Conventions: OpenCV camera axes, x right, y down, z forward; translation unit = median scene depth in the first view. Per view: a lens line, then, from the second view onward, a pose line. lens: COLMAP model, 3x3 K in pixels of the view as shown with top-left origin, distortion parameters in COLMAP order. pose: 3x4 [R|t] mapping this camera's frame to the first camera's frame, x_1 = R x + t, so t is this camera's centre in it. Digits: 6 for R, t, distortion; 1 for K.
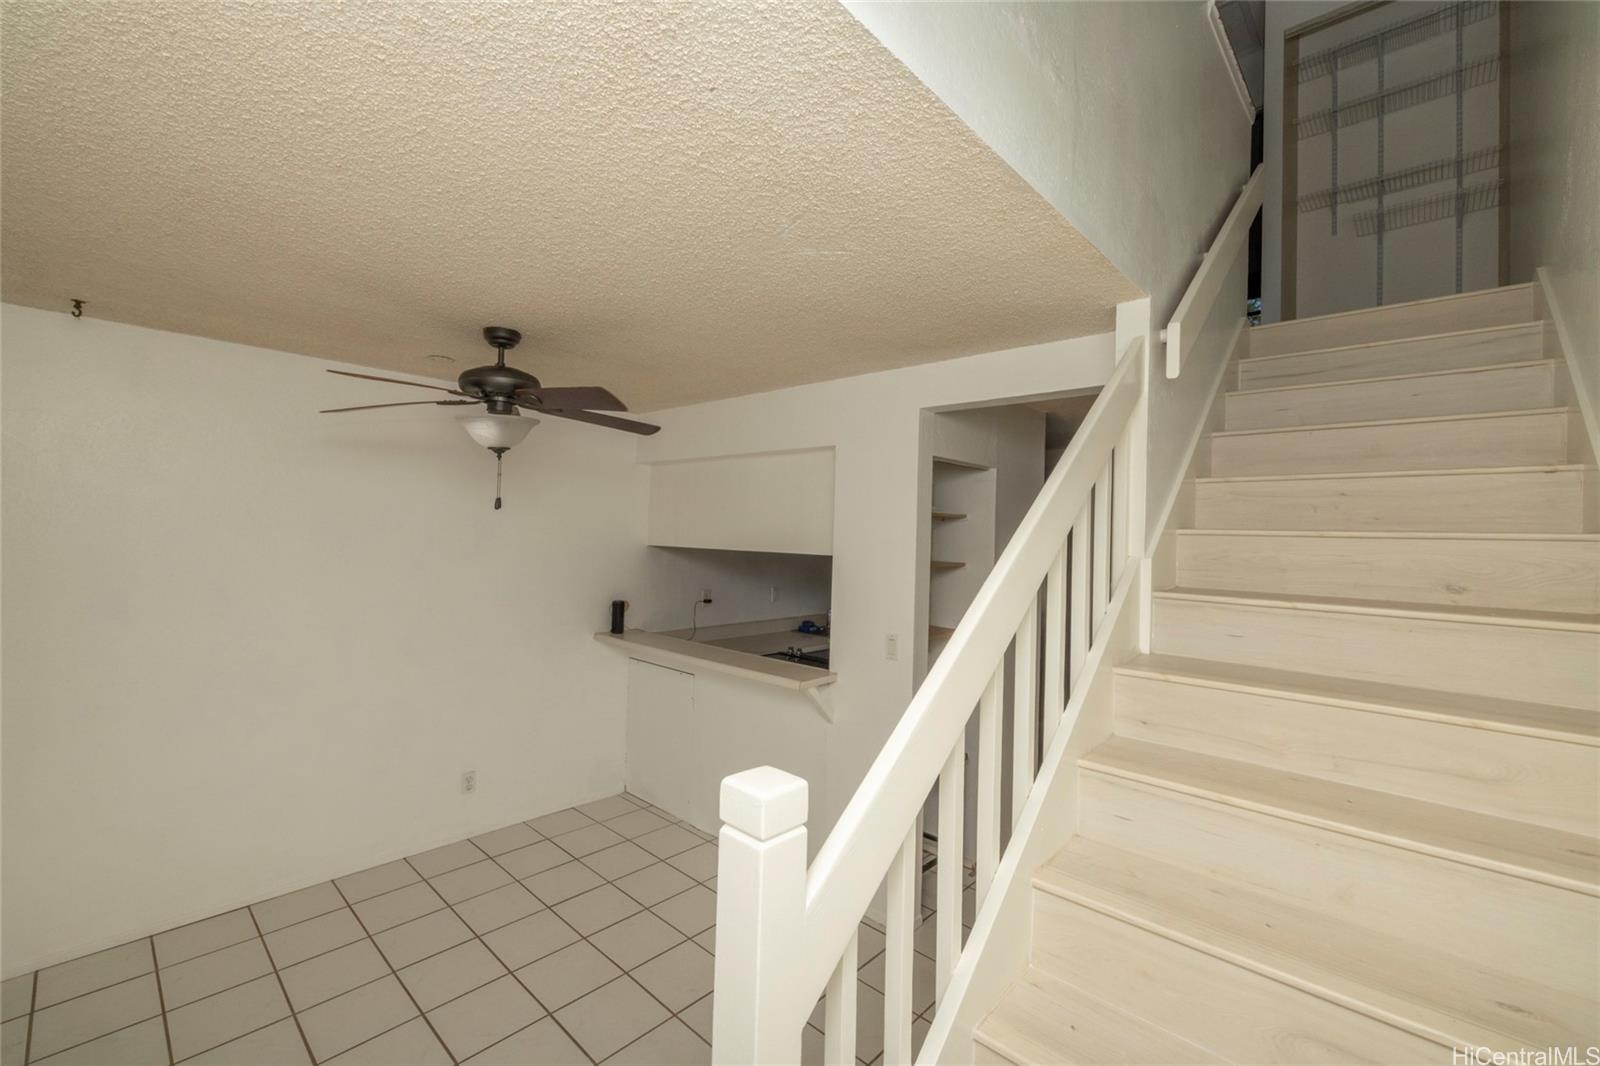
lens RADIAL K [[664.6, 0, 795.9], [0, 664.6, 518.5], [0, 0, 1]] dist [-0.000083, -0.000319]
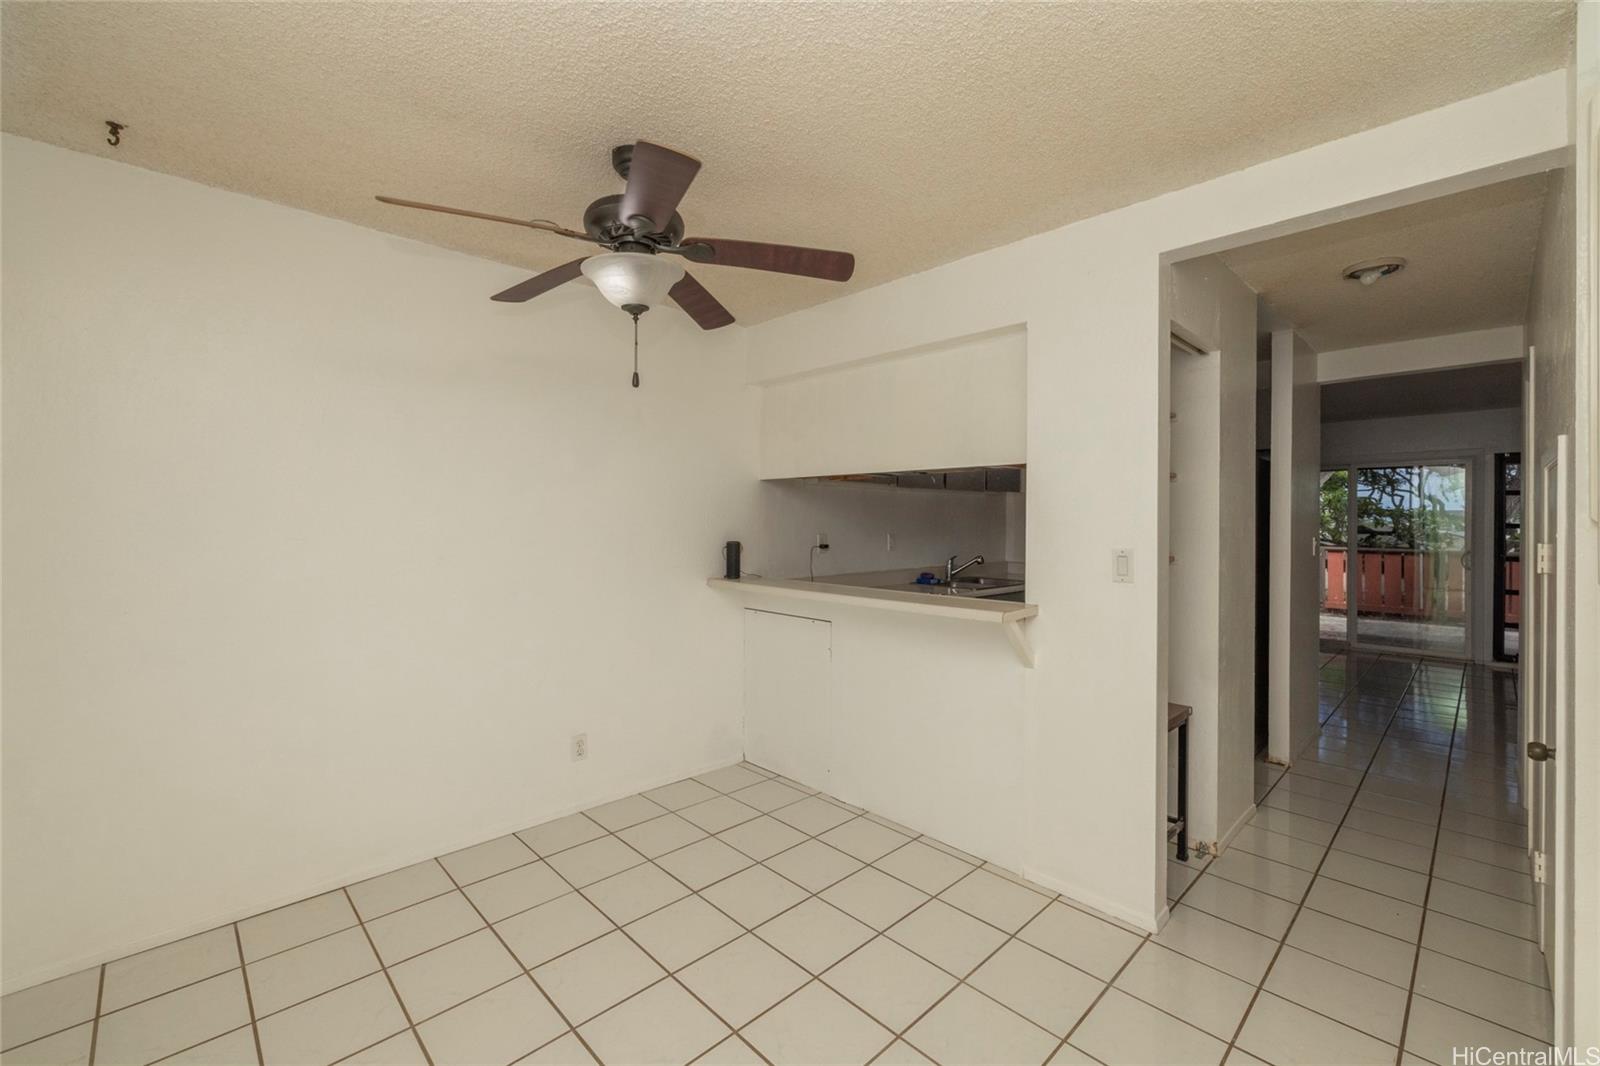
lens RADIAL K [[664.6, 0, 795.9], [0, 664.6, 518.5], [0, 0, 1]] dist [-0.000083, -0.000319]
pose [[0.998067, -0.022663, -0.057870, -0.161366], [0.023818, 0.999529, 0.019338, 0.094964], [0.057405, -0.020679, 0.998137, 0.169081]]
